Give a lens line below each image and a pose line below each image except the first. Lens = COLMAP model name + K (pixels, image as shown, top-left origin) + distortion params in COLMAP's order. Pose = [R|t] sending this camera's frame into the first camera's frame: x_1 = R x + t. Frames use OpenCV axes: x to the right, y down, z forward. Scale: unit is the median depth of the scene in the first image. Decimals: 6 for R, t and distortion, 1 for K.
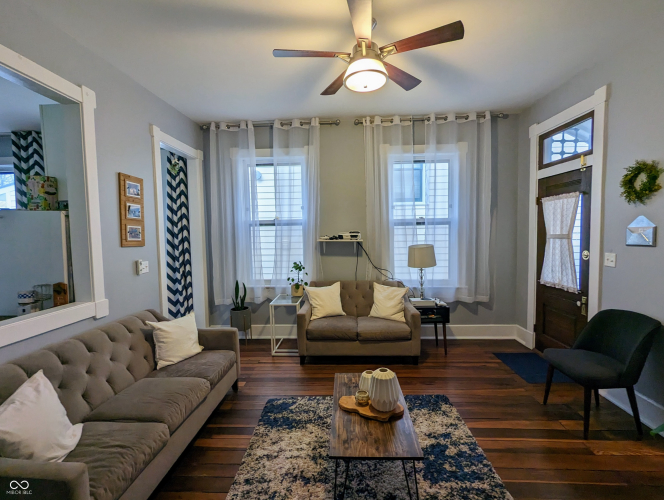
lens RADIAL K [[321.6, 0, 330.9], [0, 321.6, 247.8], [0, 0, 1]] dist [0.004776, -0.000013]
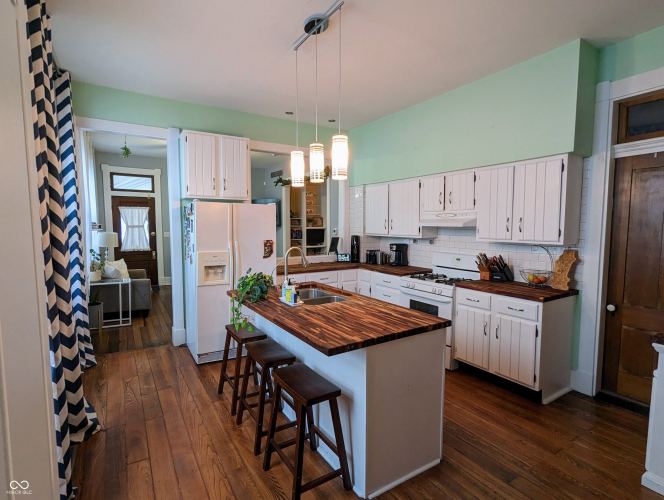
lens RADIAL K [[321.6, 0, 331.9], [0, 321.6, 250.1], [0, 0, 1]] dist [0.004776, -0.000013]
pose [[-0.581339, -0.048824, 0.812196, -1.569151], [0.047440, 0.994466, 0.093737, -0.016491], [-0.812278, 0.093024, -0.575805, 1.051609]]
